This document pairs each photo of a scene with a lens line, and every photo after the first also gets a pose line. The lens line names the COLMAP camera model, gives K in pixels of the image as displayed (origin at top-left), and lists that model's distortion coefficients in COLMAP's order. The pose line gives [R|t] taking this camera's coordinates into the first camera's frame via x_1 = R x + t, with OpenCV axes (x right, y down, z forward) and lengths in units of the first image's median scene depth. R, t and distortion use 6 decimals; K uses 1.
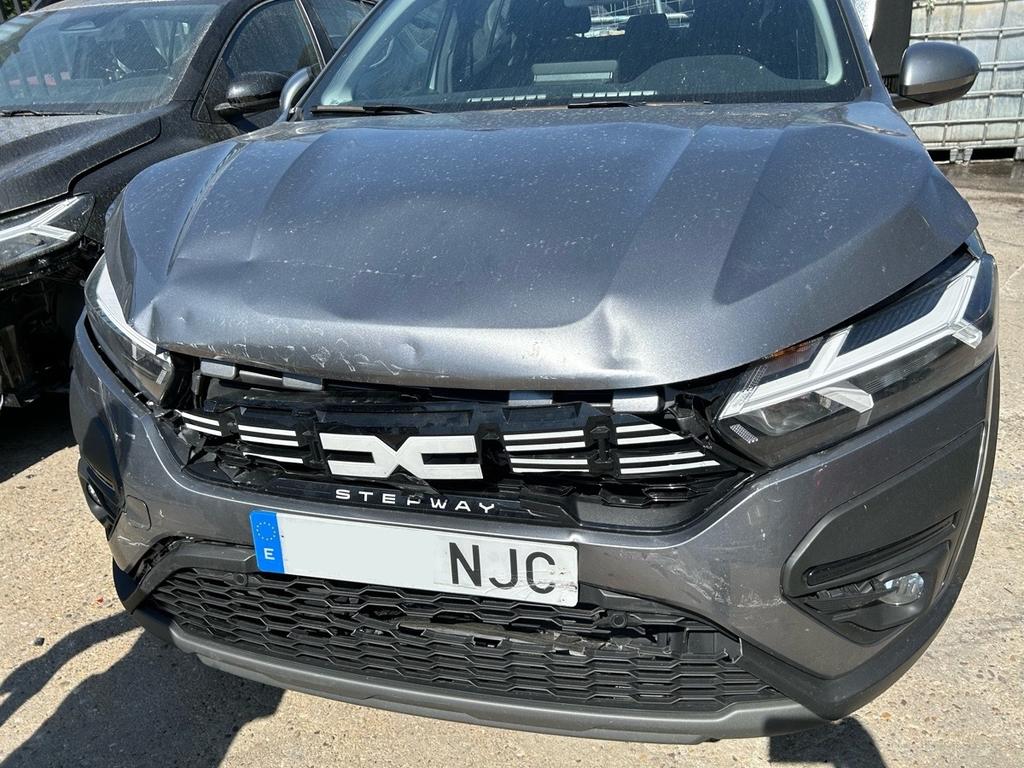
lens RADIAL K [[790.2, 0, 512.0], [0, 790.2, 384.0], [0, 0, 1]] dist [0.032209, -0.057371]
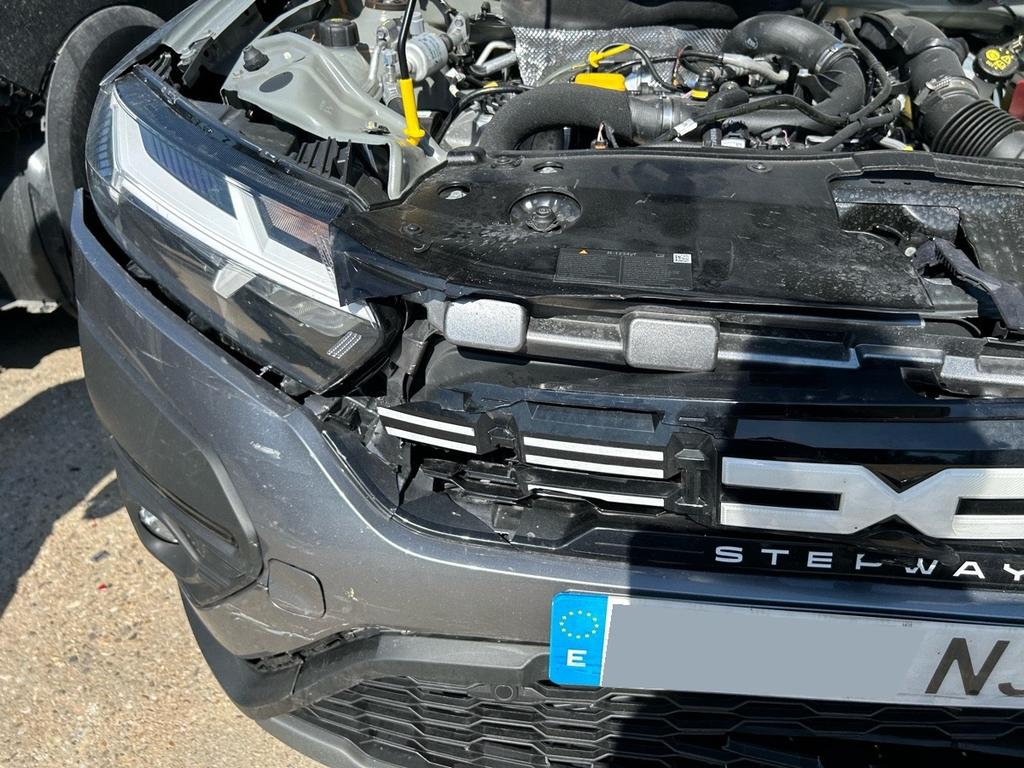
lens RADIAL K [[790.2, 0, 512.0], [0, 790.2, 384.0], [0, 0, 1]] dist [0.032209, -0.057371]
pose [[0.988403, -0.050549, 0.143191, -0.438459], [0.024590, 0.983802, 0.177561, -0.075840], [-0.149847, -0.171981, 0.973637, 0.524260]]
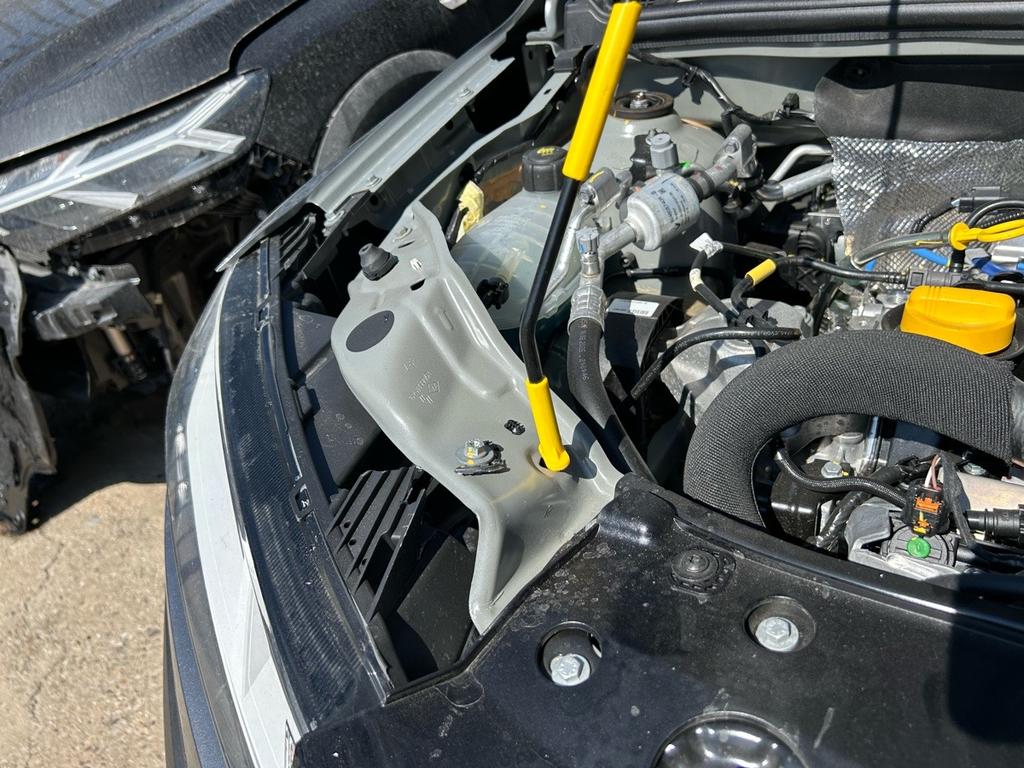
lens RADIAL K [[777.5, 0, 508.9], [0, 777.5, 370.9], [0, 0, 1]] dist [0.023566, -0.040517]
pose [[0.959147, 0.067832, -0.274654, -0.335540], [-0.007366, 0.976489, 0.215441, -0.285394], [0.282811, -0.204617, 0.937097, 0.878660]]
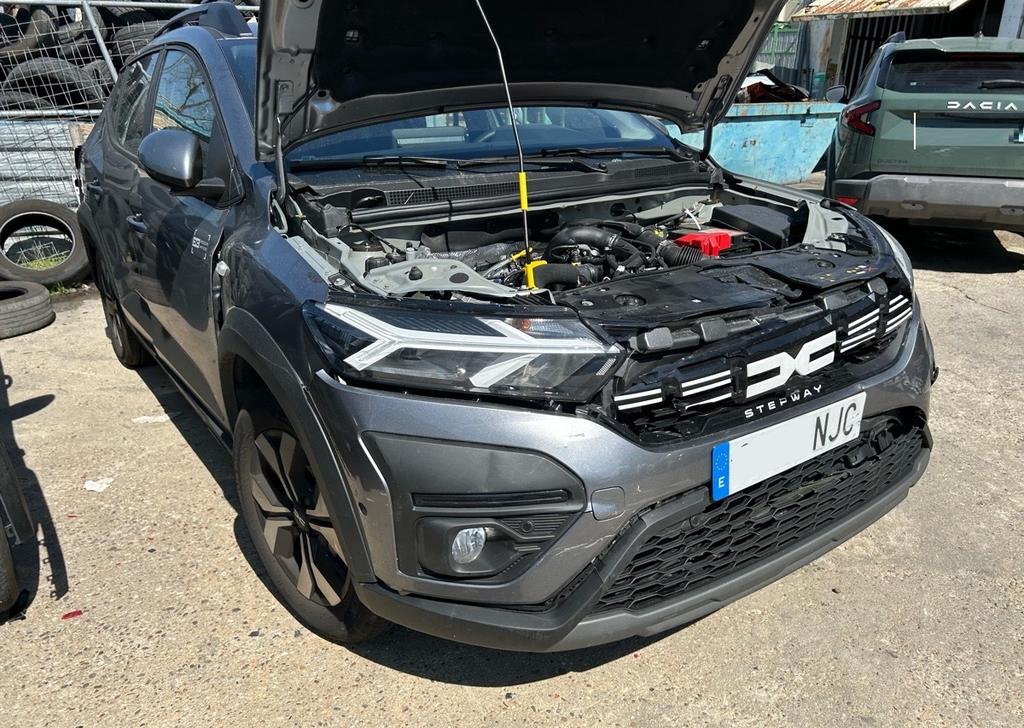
lens RADIAL K [[762.0, 0, 509.7], [0, 762.0, 386.9], [0, 0, 1]] dist [0.070994, -0.003932]
pose [[0.648693, -0.222880, 0.727683, -1.388269], [0.312435, 0.949858, 0.012409, -0.039957], [-0.693961, 0.219304, 0.685801, 0.409221]]
